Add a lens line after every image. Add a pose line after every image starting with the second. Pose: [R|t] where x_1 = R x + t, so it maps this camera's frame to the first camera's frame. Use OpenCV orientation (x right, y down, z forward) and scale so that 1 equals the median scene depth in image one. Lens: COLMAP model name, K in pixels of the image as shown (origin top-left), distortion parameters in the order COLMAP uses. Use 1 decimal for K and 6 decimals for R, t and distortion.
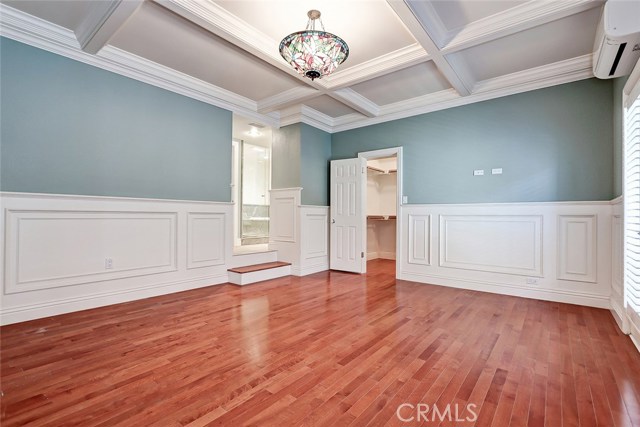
lens RADIAL K [[293.9, 0, 317.1], [0, 293.9, 215.1], [0, 0, 1]] dist [0.004182, -0.003233]
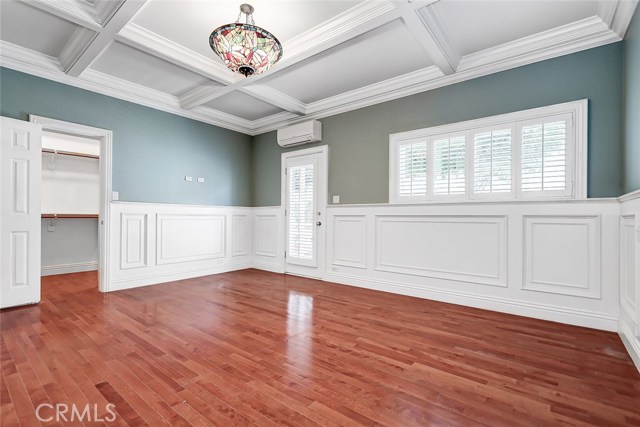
lens RADIAL K [[293.9, 0, 317.0], [0, 293.9, 215.3], [0, 0, 1]] dist [0.004182, -0.003233]
pose [[-0.006637, 0.001317, 0.999977, -0.697319], [-0.013535, 0.999907, -0.001406, -0.002473], [-0.999886, -0.013544, -0.006618, 0.540451]]
